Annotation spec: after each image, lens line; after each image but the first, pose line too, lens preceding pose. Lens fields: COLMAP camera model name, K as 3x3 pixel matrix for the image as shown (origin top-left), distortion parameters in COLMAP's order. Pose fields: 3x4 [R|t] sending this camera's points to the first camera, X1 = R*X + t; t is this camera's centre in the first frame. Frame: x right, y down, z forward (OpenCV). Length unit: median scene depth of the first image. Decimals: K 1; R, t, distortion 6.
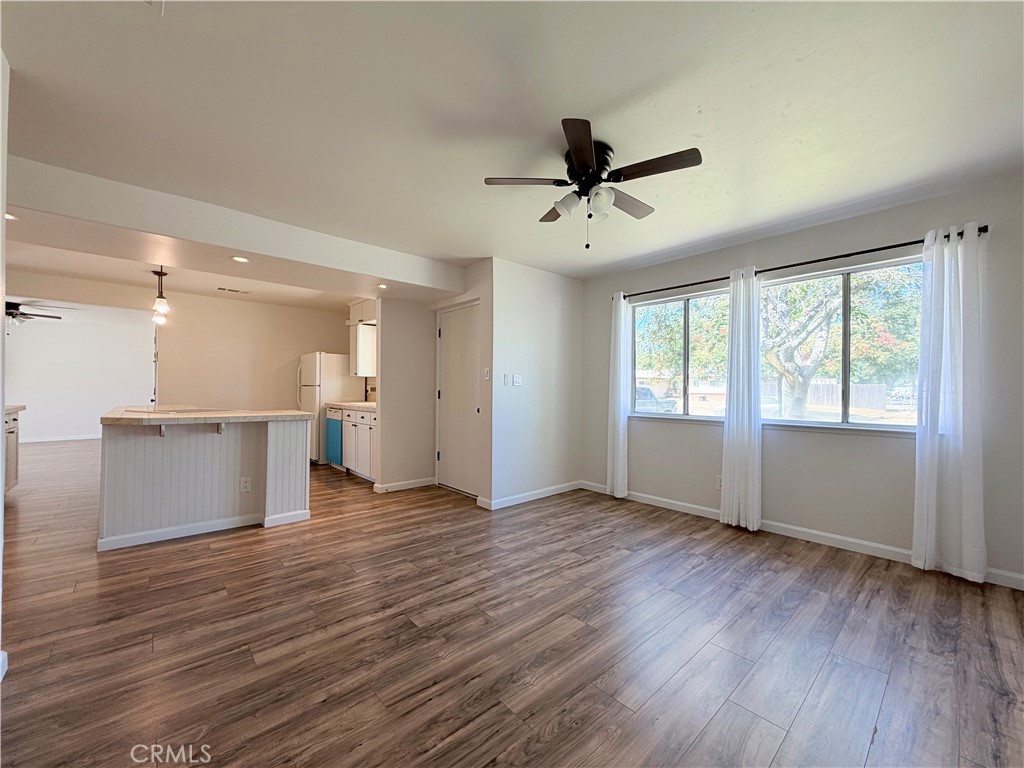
lens RADIAL K [[411.1, 0, 513.3], [0, 411.1, 385.8], [0, 0, 1]] dist [0.000856, 0.000059]
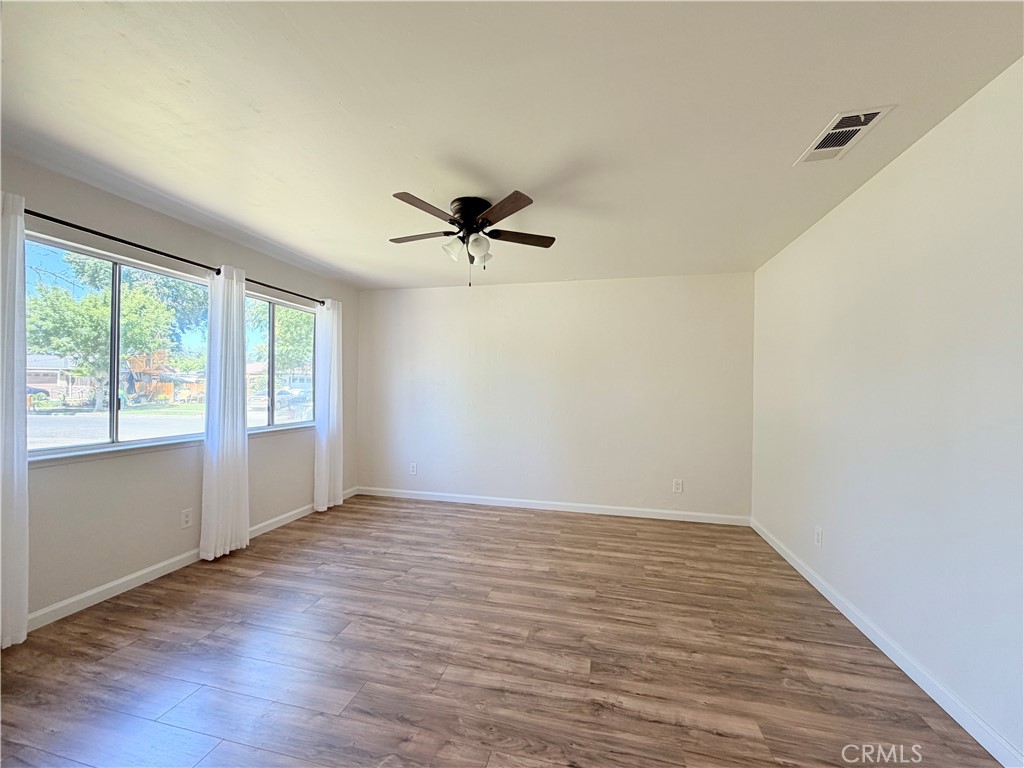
lens RADIAL K [[411.1, 0, 506.0], [0, 411.1, 384.1], [0, 0, 1]] dist [0.000856, 0.000059]
pose [[-0.566164, -0.006643, 0.824266, -0.797424], [-0.022765, 0.999712, -0.007579, -0.051757], [-0.823978, -0.023055, -0.566152, 1.505291]]
